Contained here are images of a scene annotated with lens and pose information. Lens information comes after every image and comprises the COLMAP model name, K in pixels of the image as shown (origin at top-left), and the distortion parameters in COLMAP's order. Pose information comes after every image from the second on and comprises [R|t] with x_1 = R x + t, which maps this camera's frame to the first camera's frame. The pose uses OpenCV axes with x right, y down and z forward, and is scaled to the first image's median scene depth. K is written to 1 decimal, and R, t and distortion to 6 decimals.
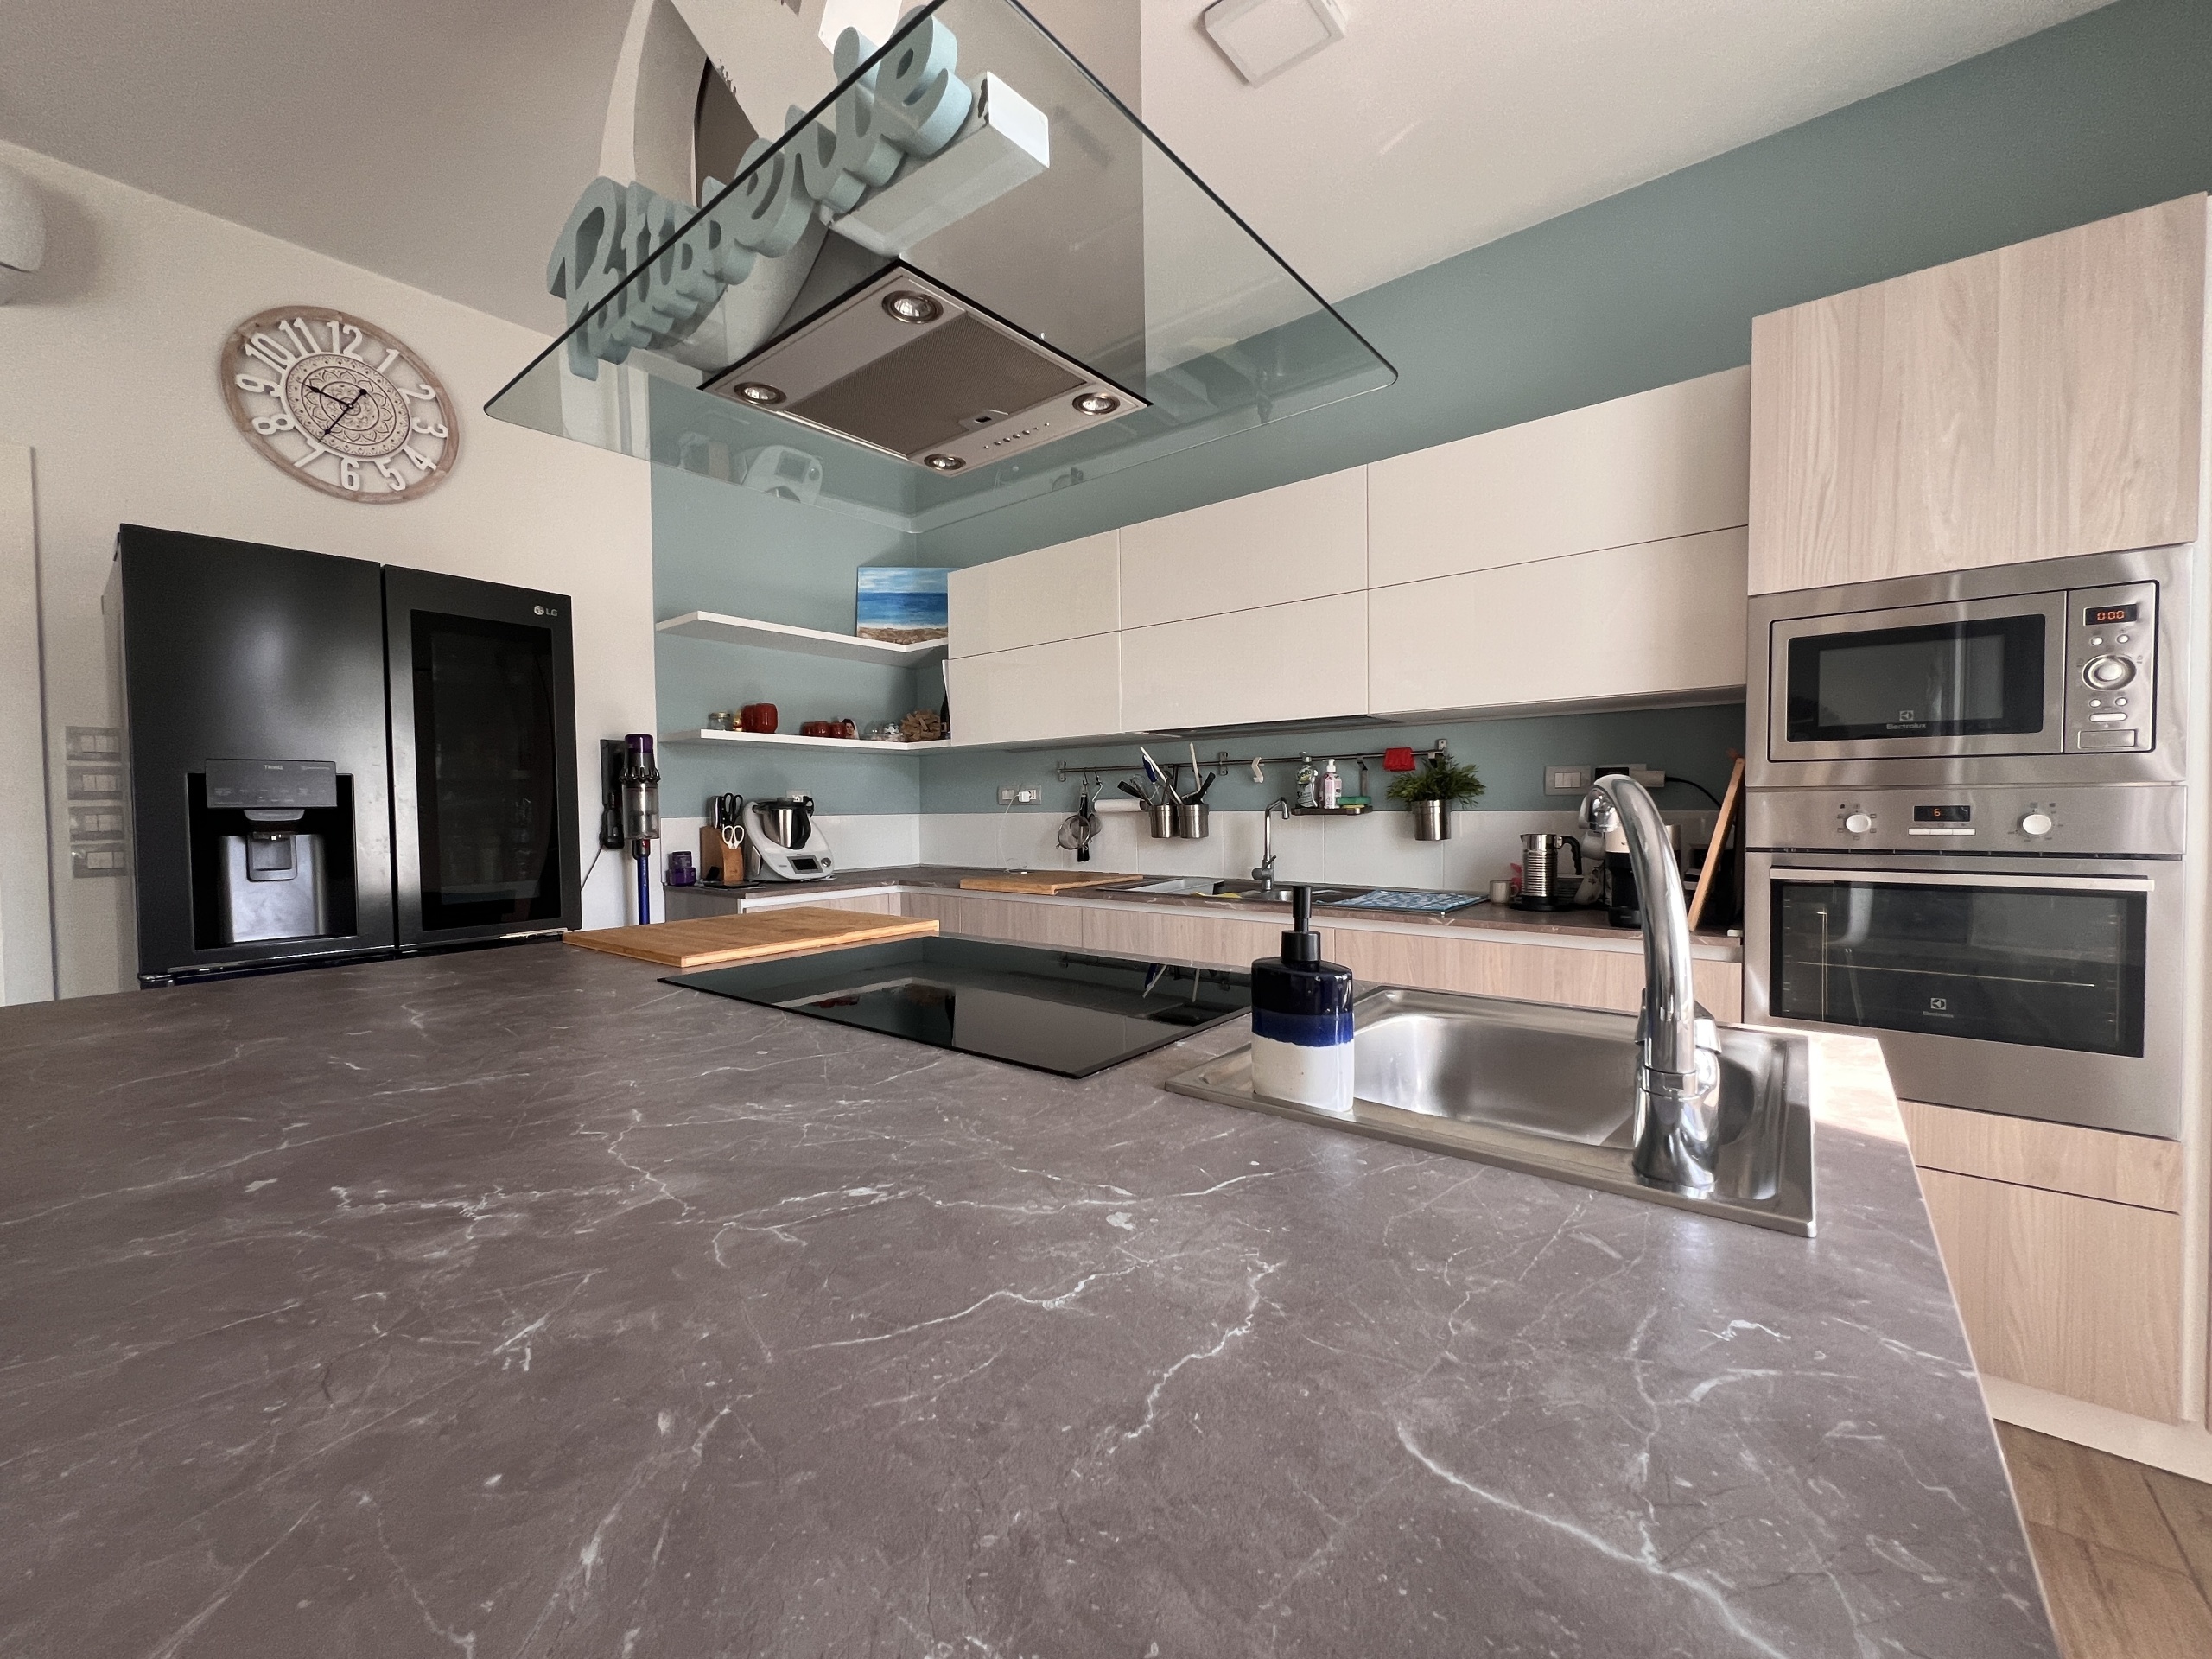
lens RADIAL K [[883.0, 0, 1107.7], [0, 883.0, 830.0], [0, 0, 1]] dist [-0.001085, 0.000556]
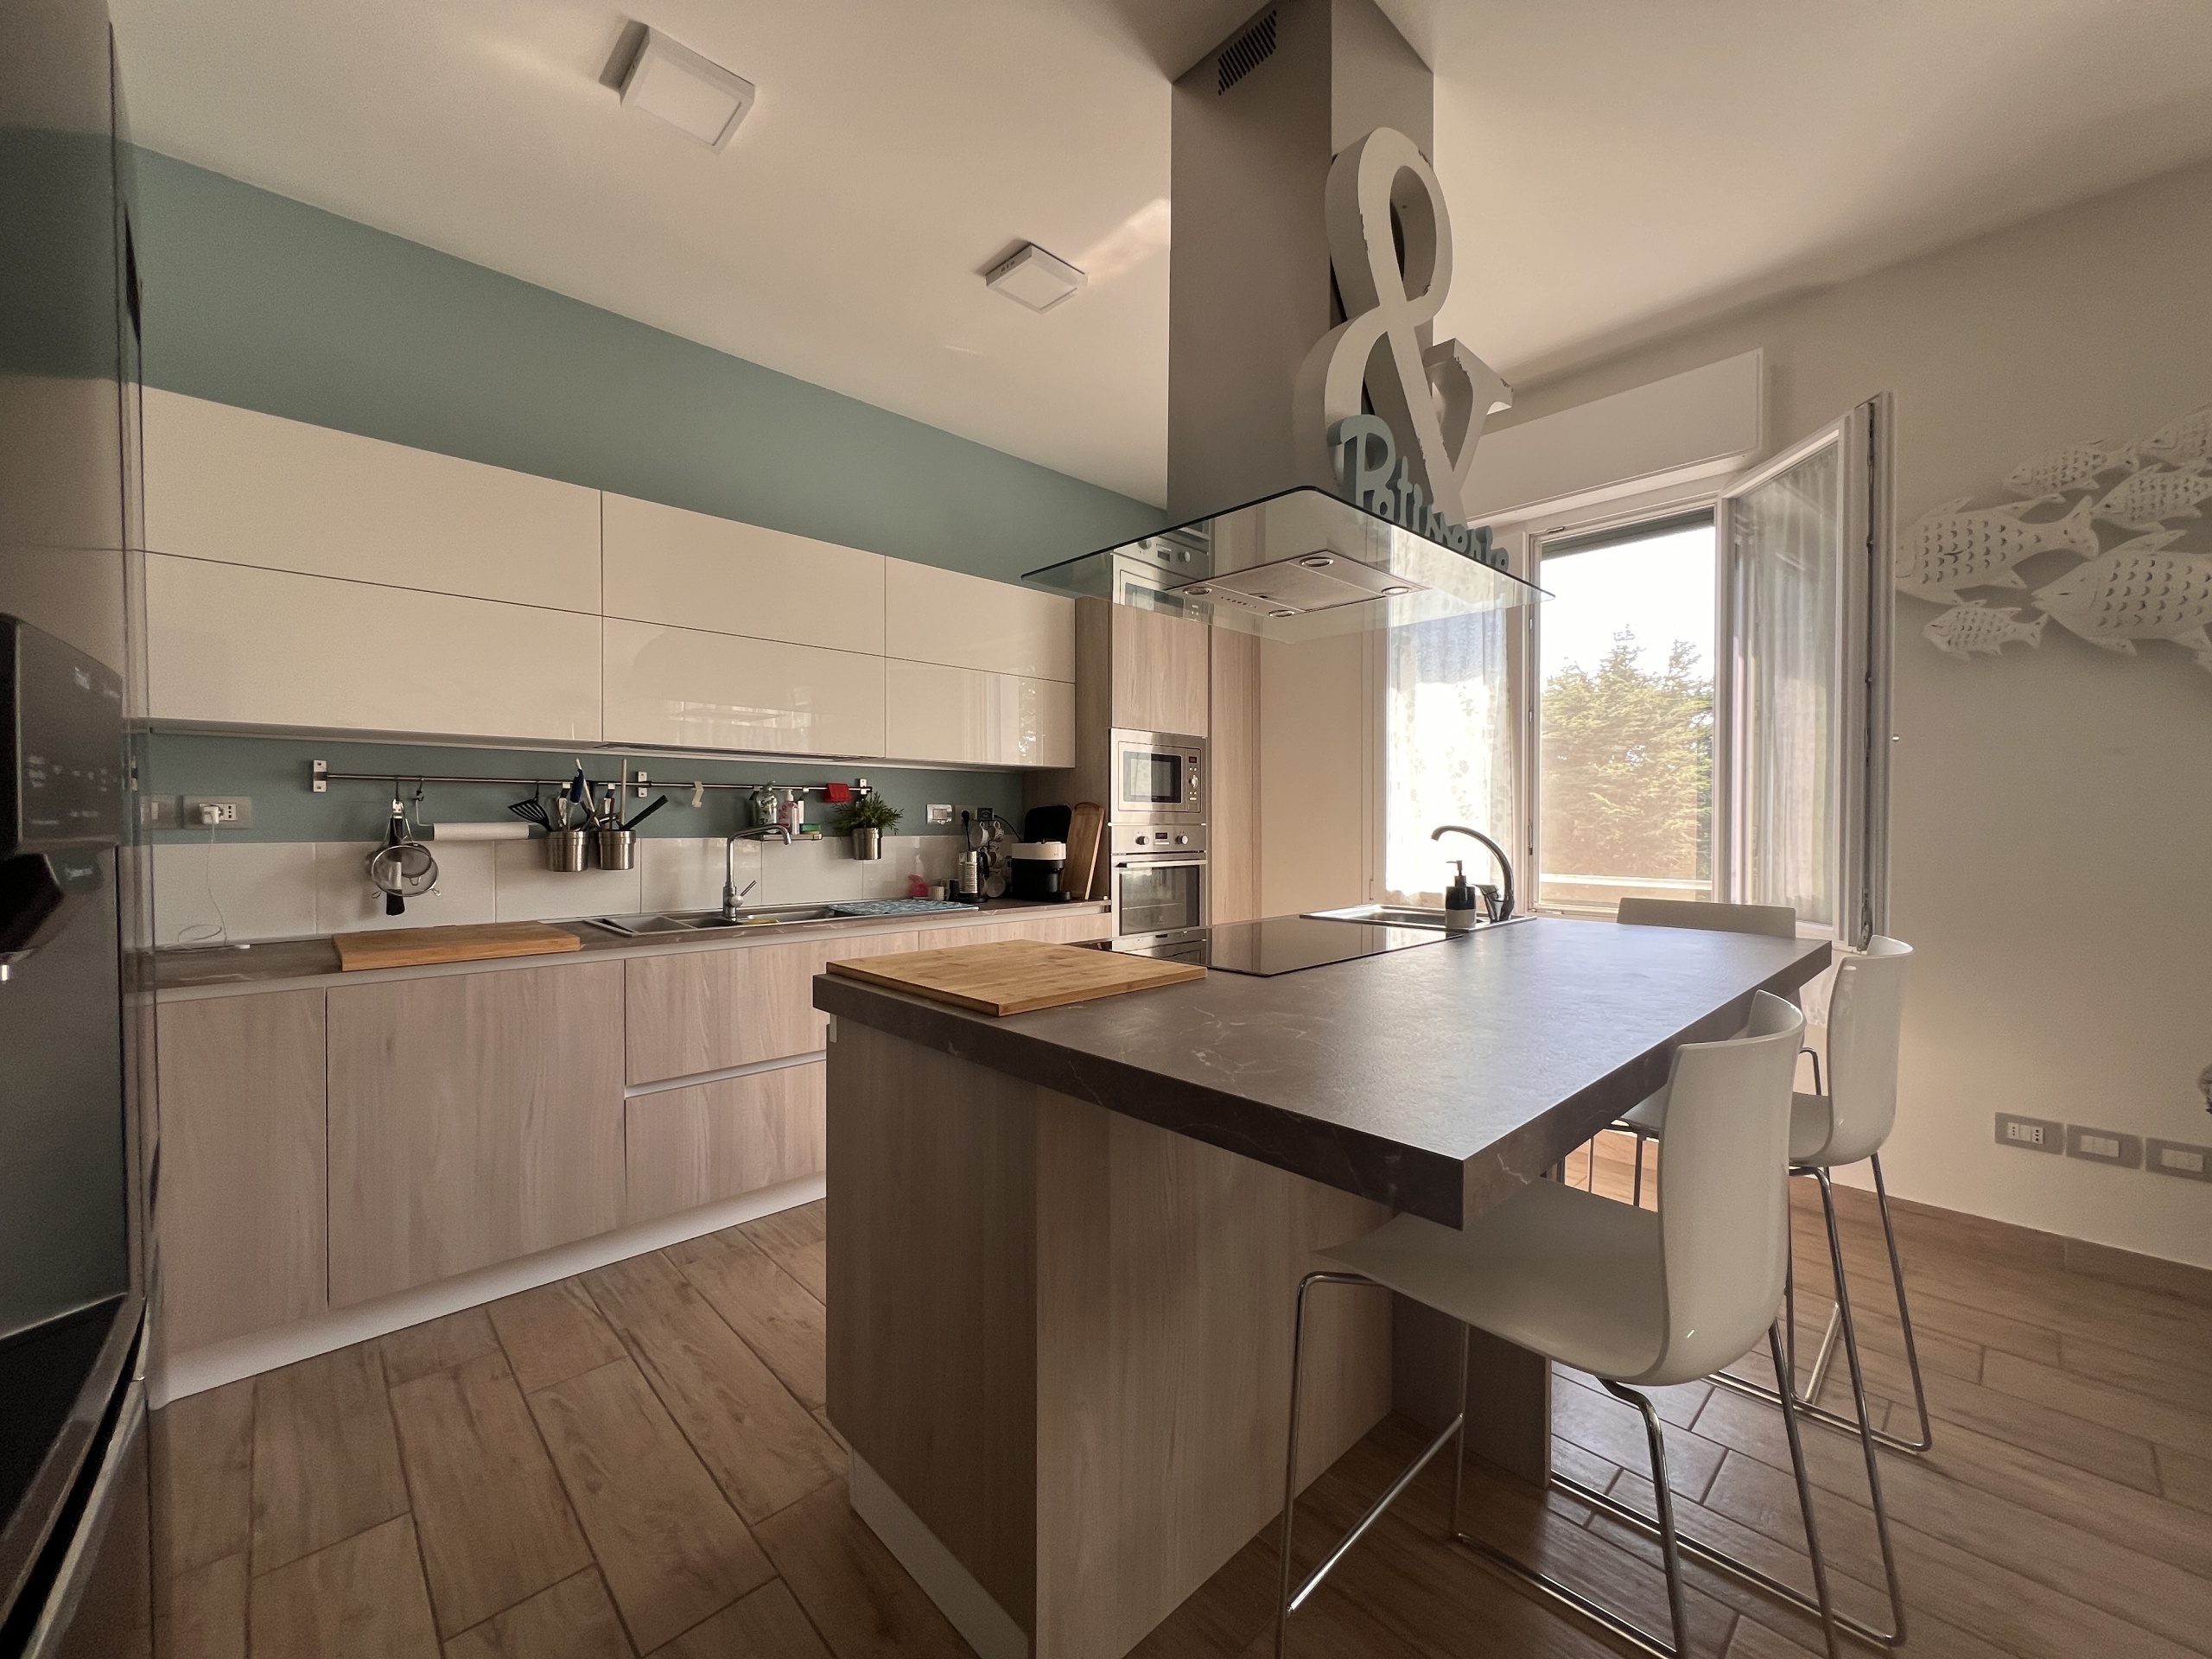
lens RADIAL K [[883.0, 0, 1108.7], [0, 883.0, 829.0], [0, 0, 1]] dist [-0.001085, 0.000556]
pose [[0.140747, 0.003017, 0.990041, -0.690418], [0.025385, 0.999656, -0.006656, -0.012269], [-0.989720, 0.026069, 0.140622, 0.411026]]
